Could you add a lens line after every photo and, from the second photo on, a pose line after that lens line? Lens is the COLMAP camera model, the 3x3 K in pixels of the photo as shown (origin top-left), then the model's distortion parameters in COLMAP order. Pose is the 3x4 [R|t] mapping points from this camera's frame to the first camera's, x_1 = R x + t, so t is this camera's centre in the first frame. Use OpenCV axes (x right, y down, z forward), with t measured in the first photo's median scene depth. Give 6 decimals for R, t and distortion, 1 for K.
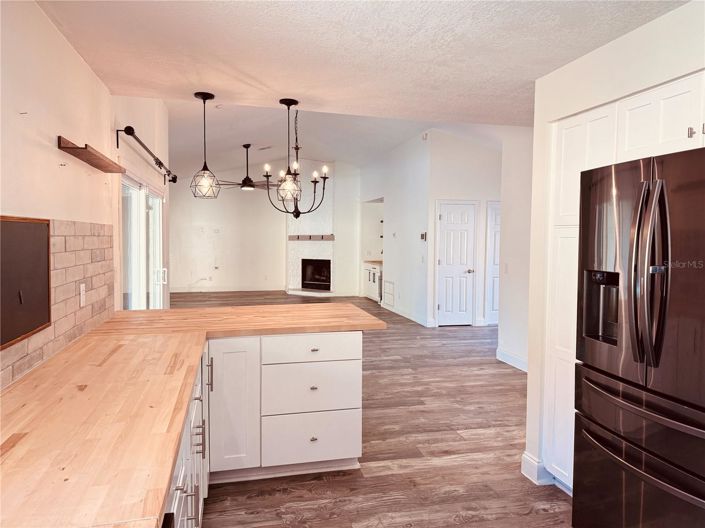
lens RADIAL K [[494.1, 0, 352.7], [0, 494.1, 262.0], [0, 0, 1]] dist [0.094119, -0.140899]
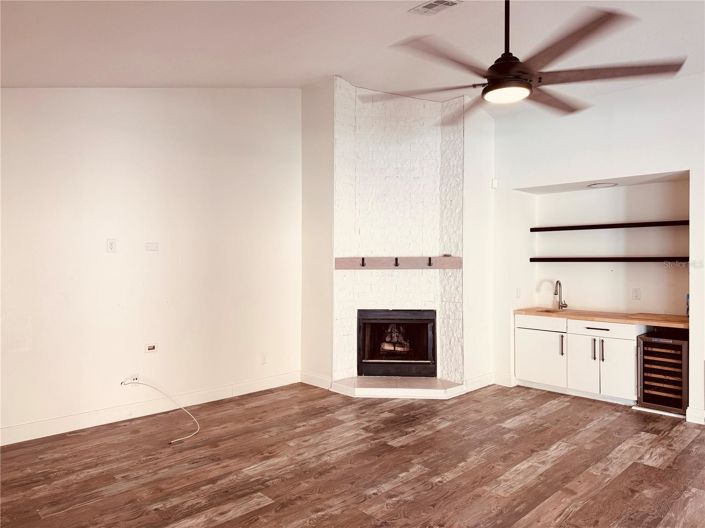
lens RADIAL K [[494.1, 0, 352.7], [0, 494.1, 262.0], [0, 0, 1]] dist [0.094119, -0.140899]
pose [[0.862687, -0.008122, 0.505674, -0.099361], [0.028510, 0.999062, -0.032592, -0.010442], [-0.504935, 0.042534, 0.862109, 0.183466]]
